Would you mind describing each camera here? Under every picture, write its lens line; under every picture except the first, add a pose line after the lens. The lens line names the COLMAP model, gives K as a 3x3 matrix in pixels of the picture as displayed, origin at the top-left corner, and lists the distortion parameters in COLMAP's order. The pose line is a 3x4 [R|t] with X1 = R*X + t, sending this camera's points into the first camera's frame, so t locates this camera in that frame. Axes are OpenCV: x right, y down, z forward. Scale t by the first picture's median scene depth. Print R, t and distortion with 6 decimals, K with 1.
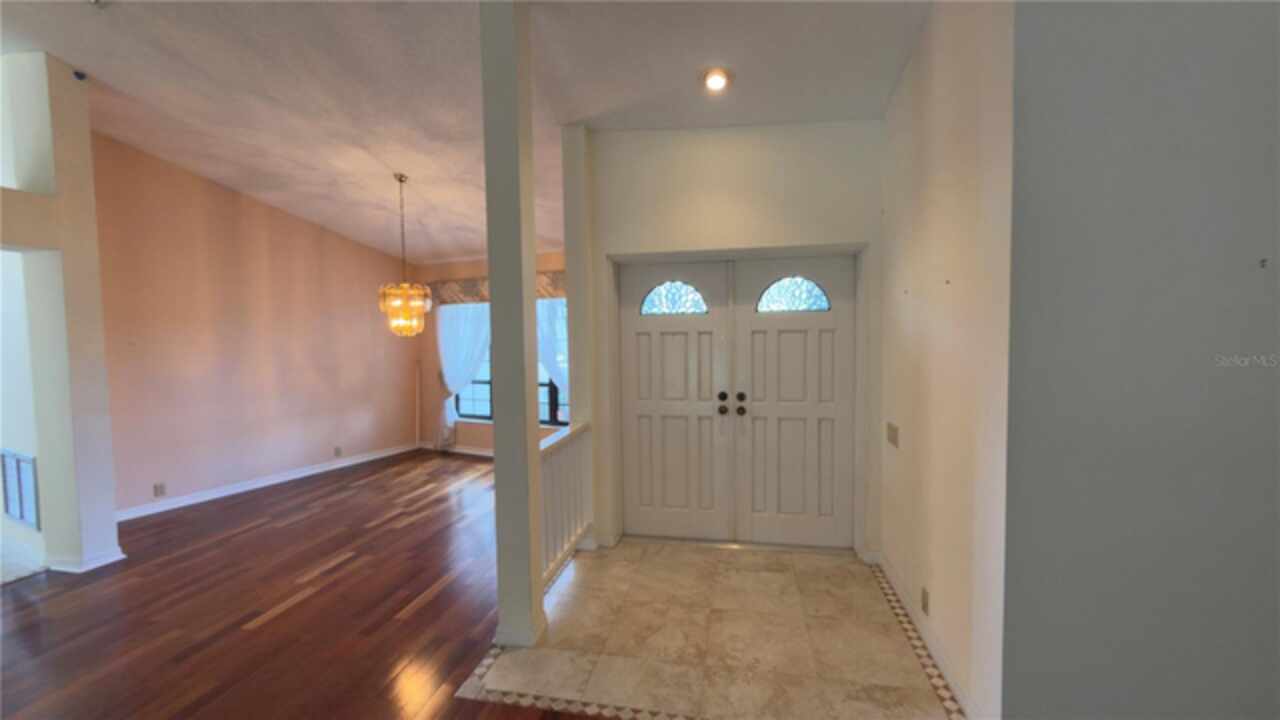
lens RADIAL K [[511.0, 0, 642.8], [0, 511.0, 356.7], [0, 0, 1]] dist [-0.000007, 0.000333]
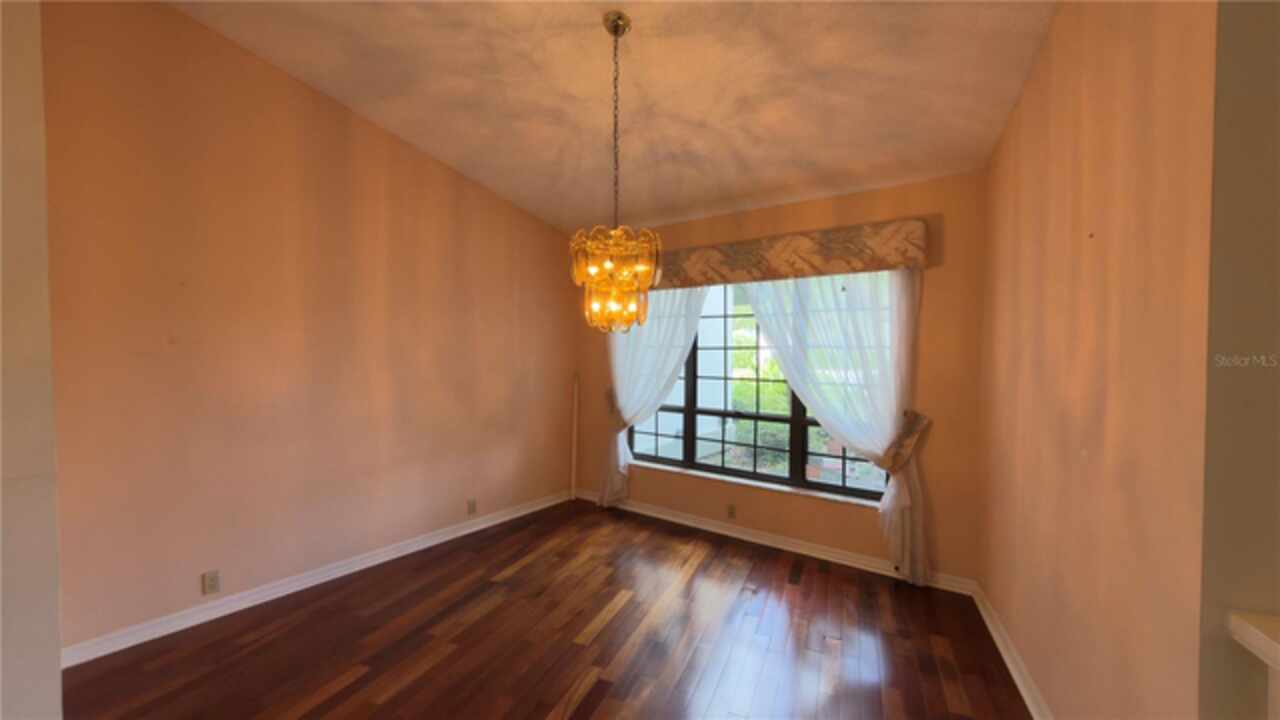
lens RADIAL K [[511.0, 0, 638.4], [0, 511.0, 356.0], [0, 0, 1]] dist [-0.000007, 0.000333]
pose [[0.981041, 0.022440, -0.192495, -0.265309], [-0.025900, 0.999545, -0.015477, -0.008642], [0.192061, 0.020169, 0.981176, 0.390531]]
